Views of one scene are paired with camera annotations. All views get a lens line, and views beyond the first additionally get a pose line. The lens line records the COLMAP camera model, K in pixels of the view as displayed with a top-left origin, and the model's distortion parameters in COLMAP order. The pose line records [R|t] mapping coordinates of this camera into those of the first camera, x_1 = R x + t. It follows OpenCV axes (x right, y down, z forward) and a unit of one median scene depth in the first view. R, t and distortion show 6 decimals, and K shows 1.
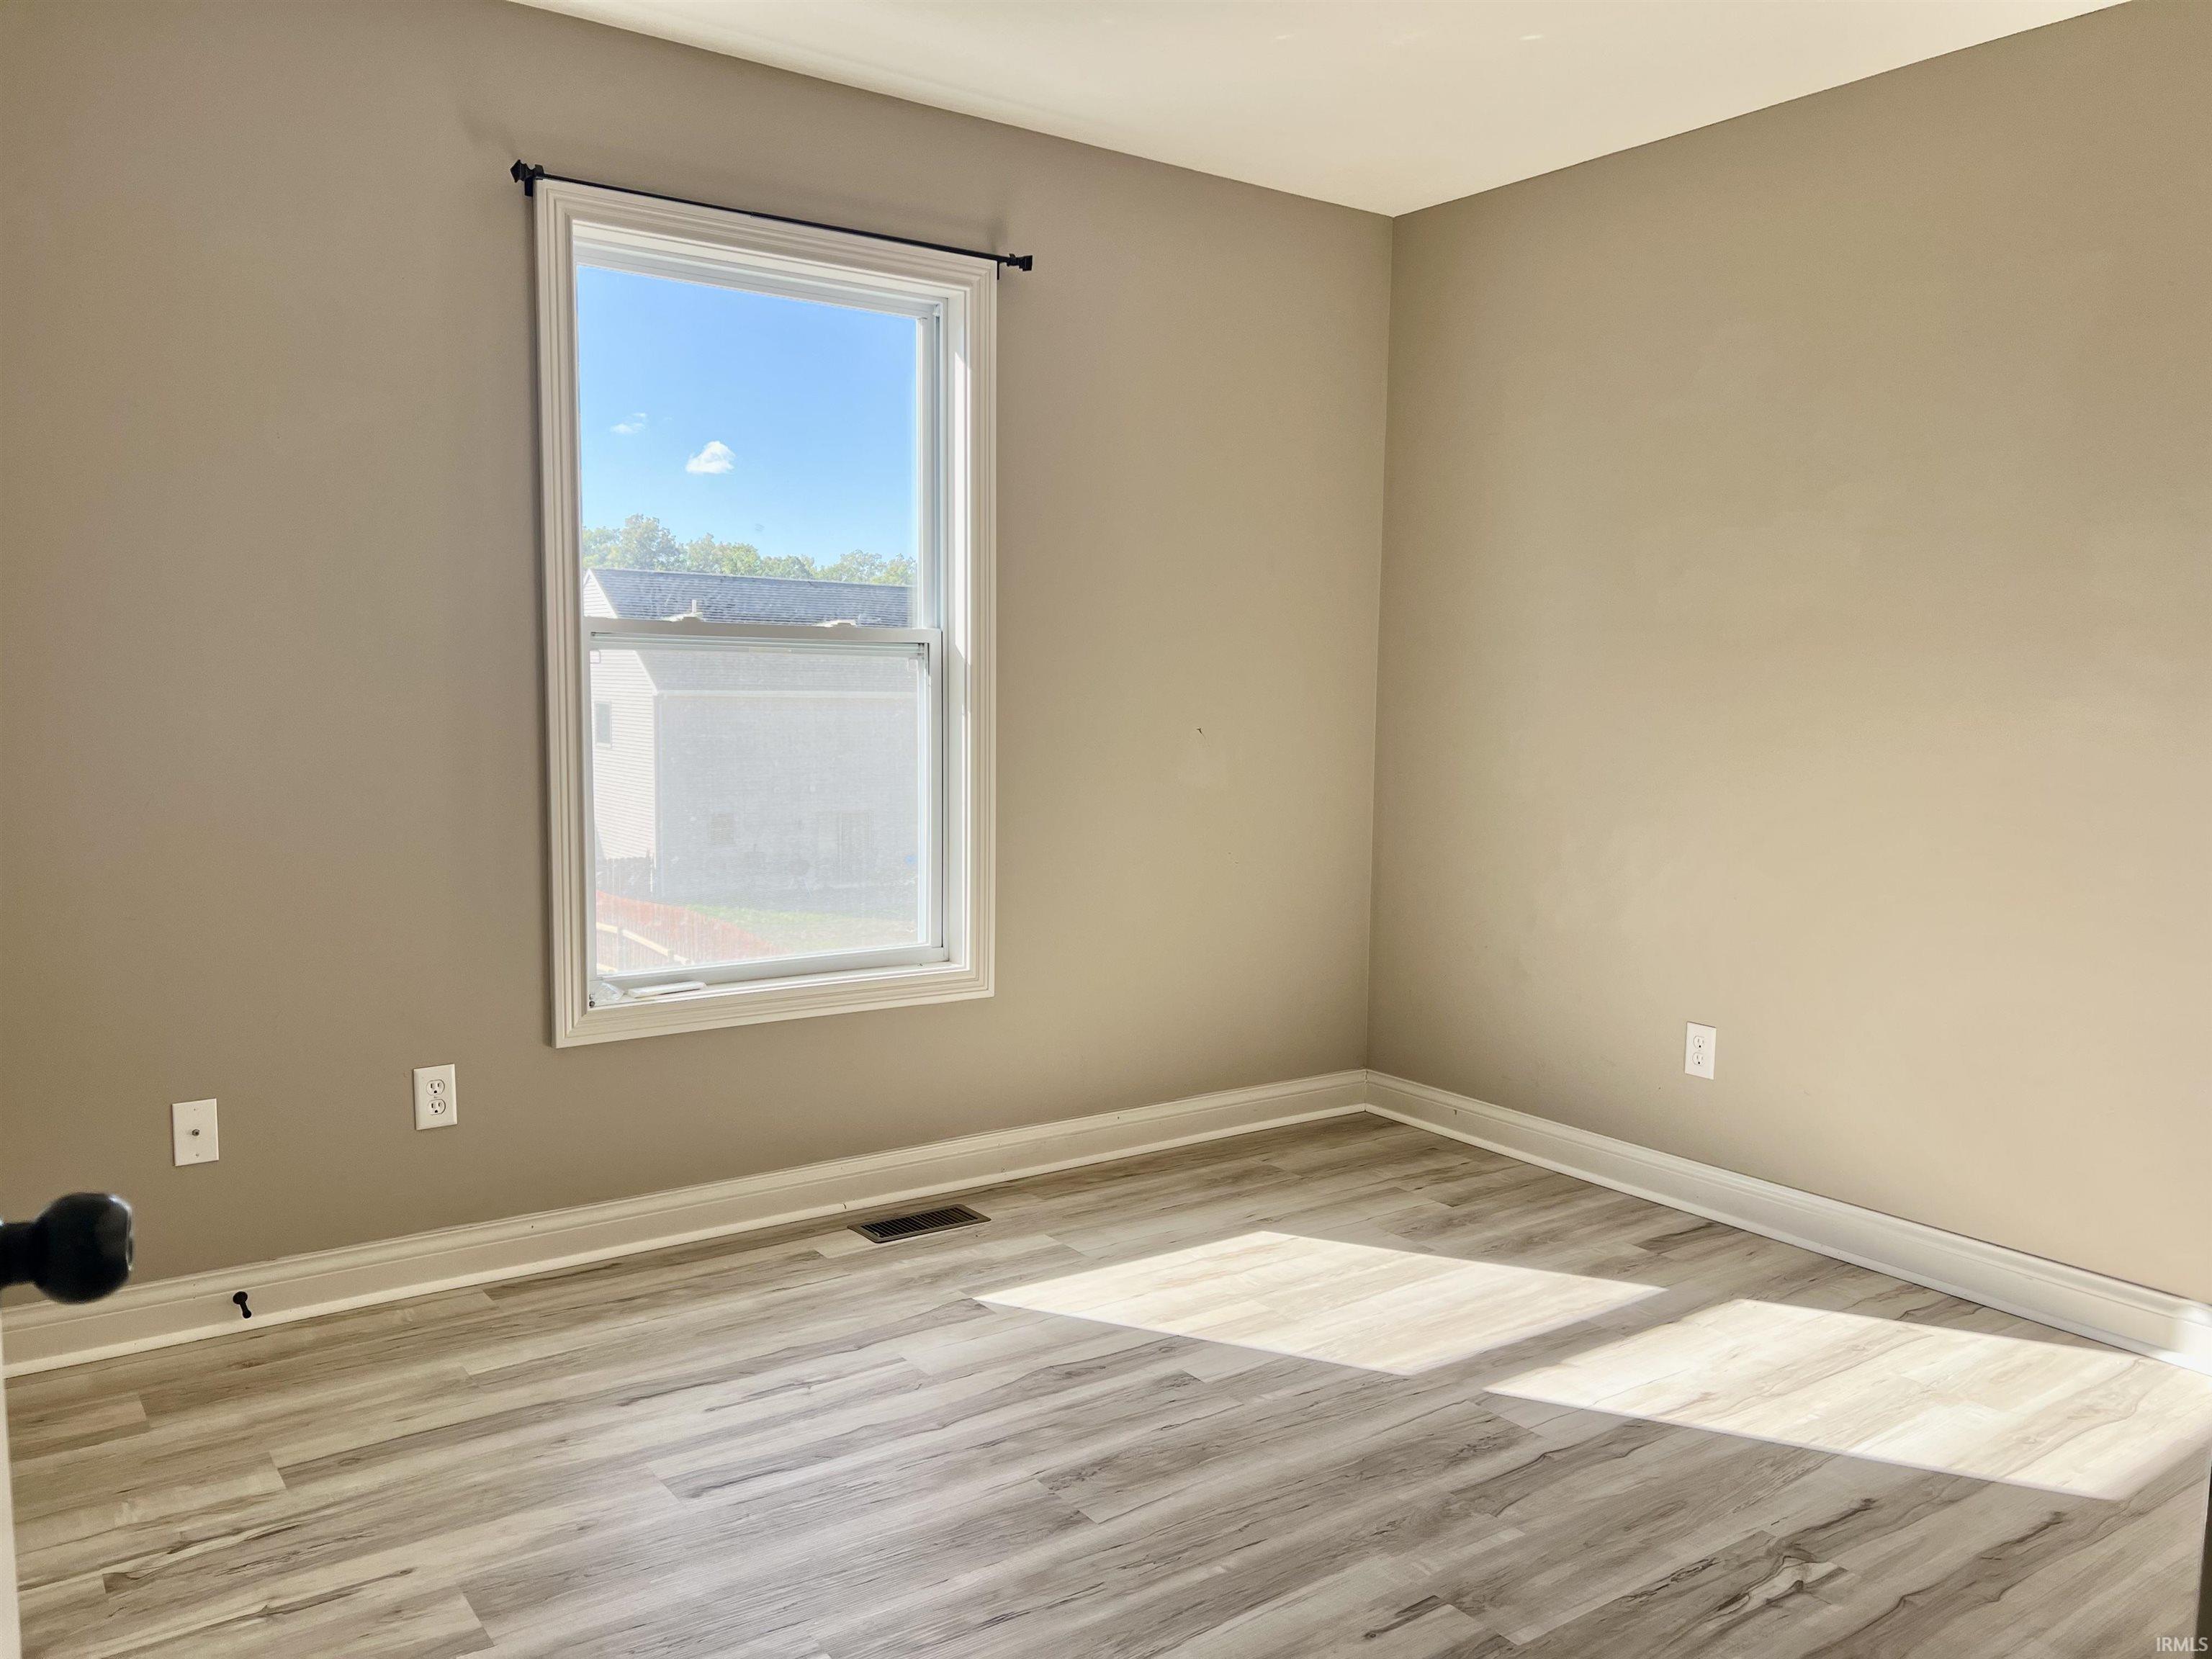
lens RADIAL K [[1669.2, 0, 1115.1], [0, 1669.2, 837.5], [0, 0, 1]] dist [0.069442, -0.083589]
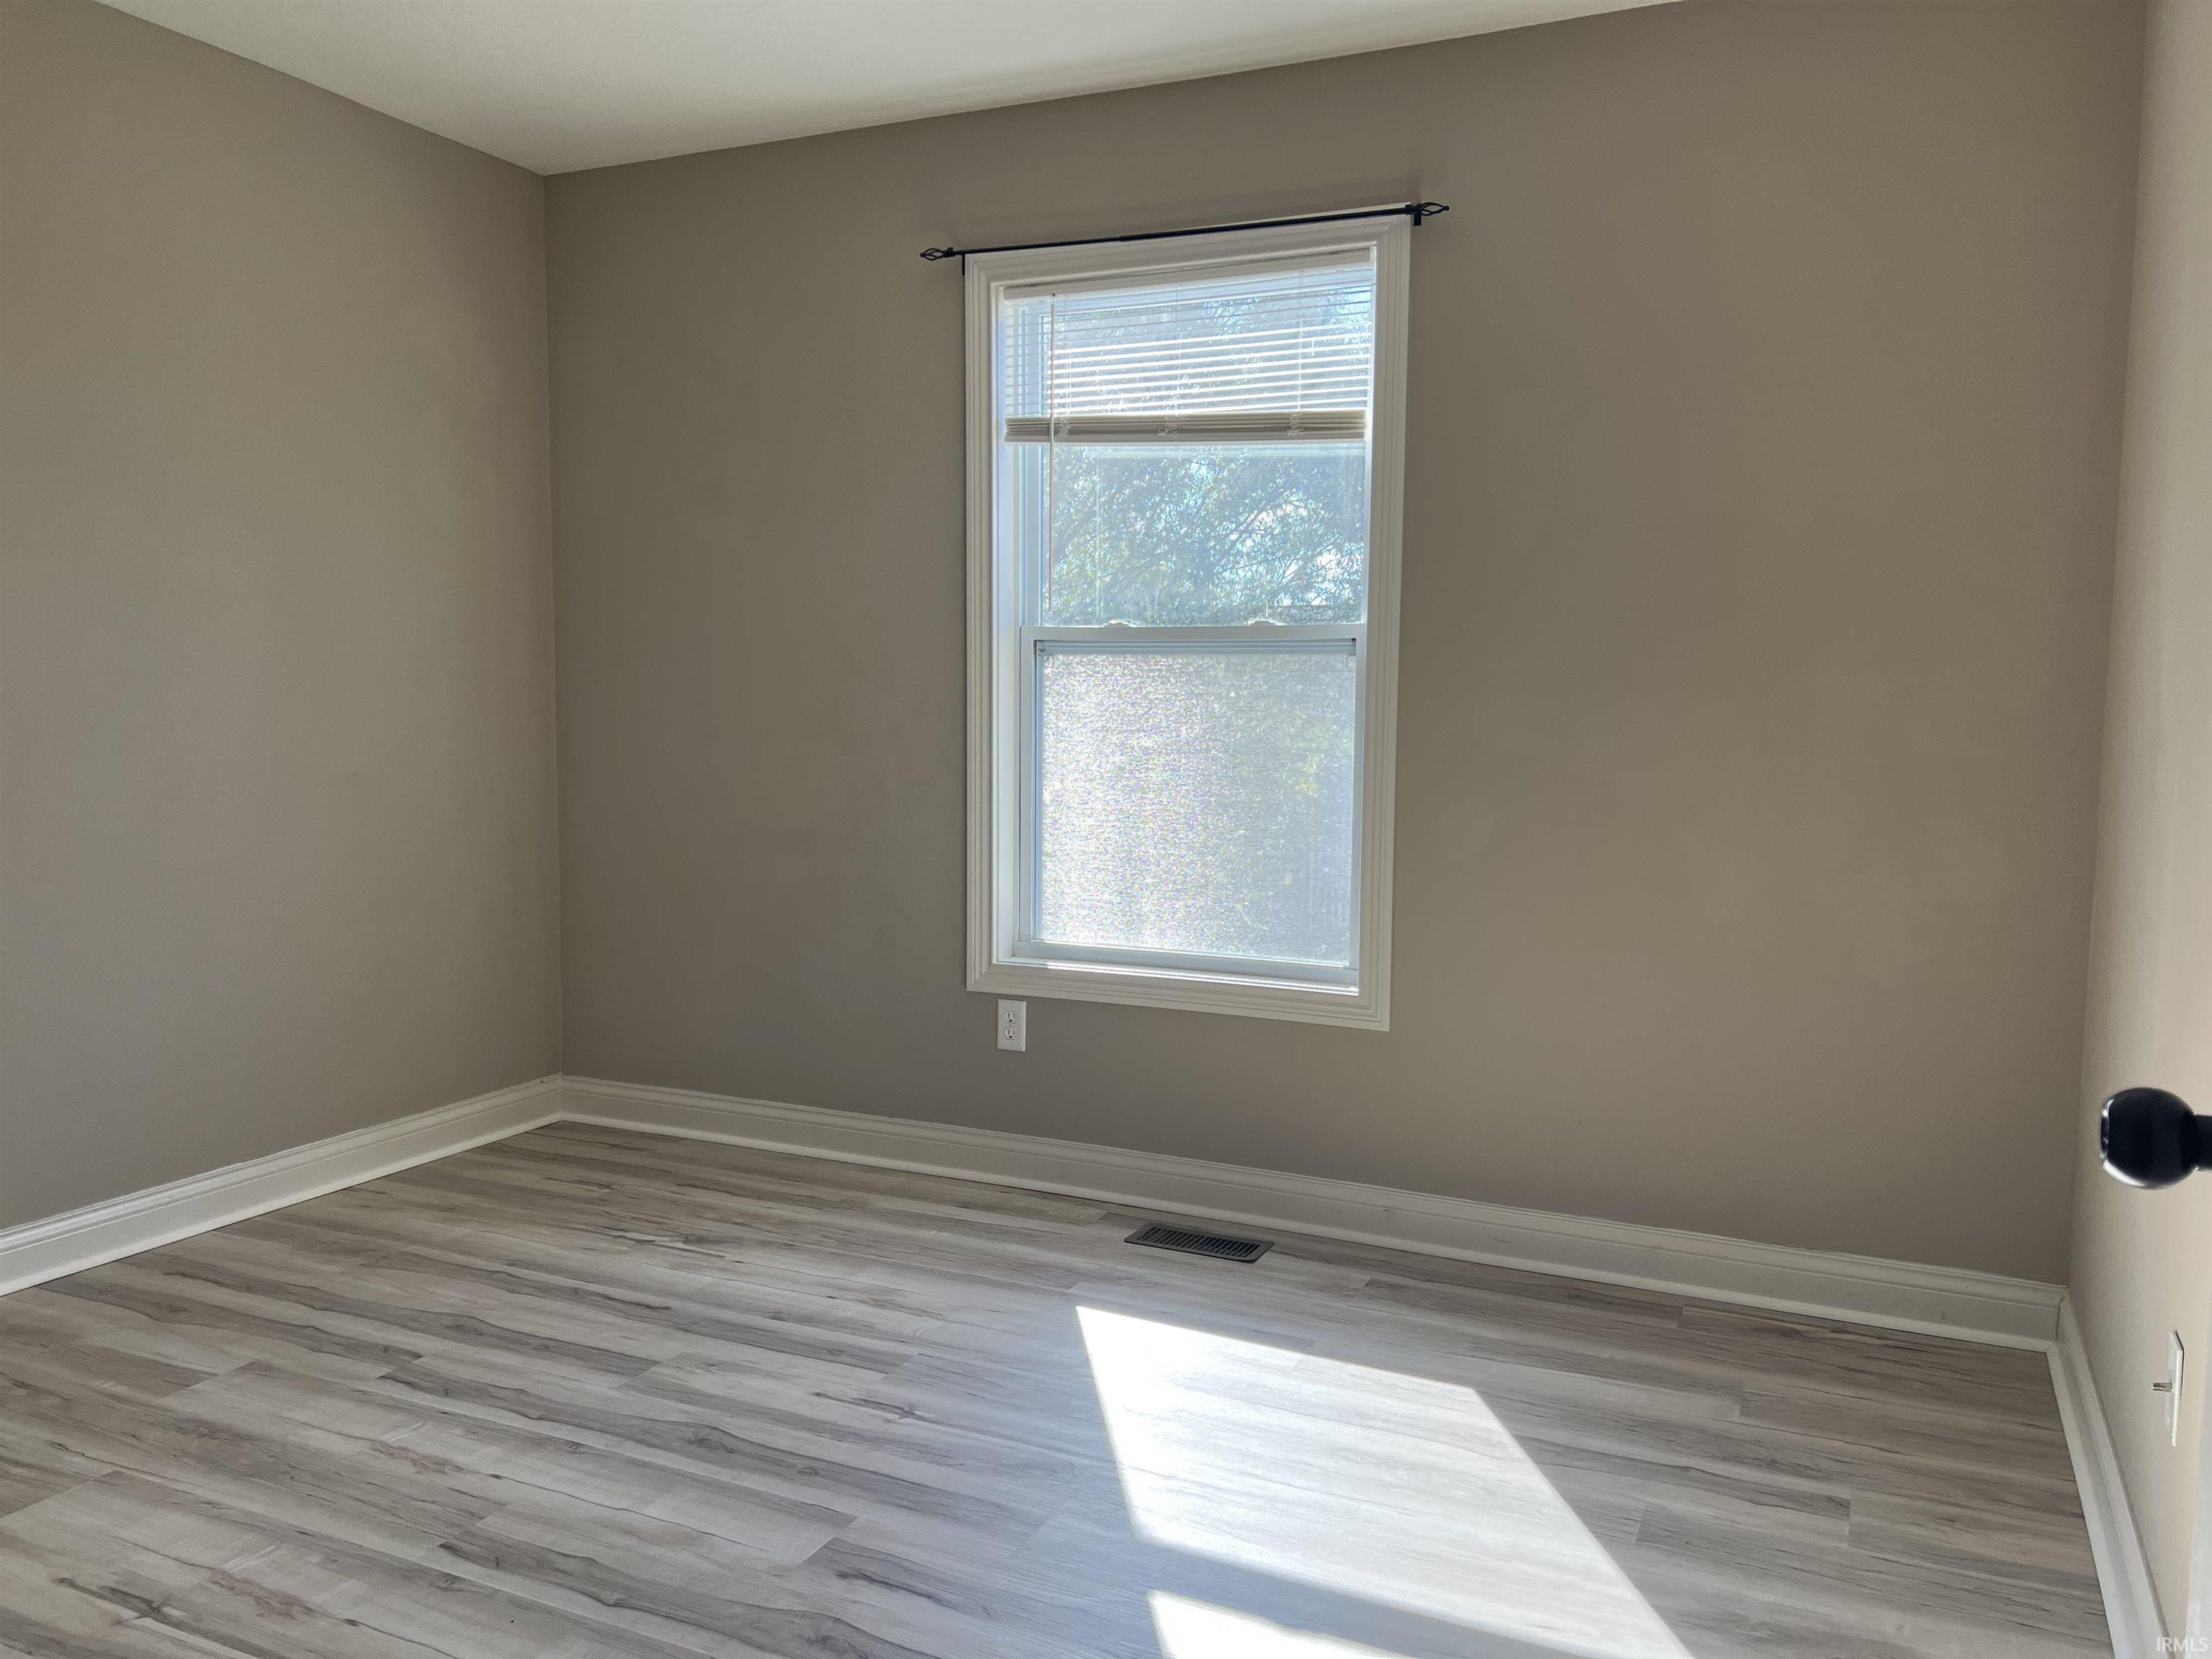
lens RADIAL K [[1669.2, 0, 1115.1], [0, 1669.2, 837.5], [0, 0, 1]] dist [0.069442, -0.083589]
pose [[0.492838, 0.083909, -0.866066, 0.705580], [-0.087682, 0.995062, 0.046511, -0.044441], [0.865692, 0.053016, 0.497761, 0.484512]]
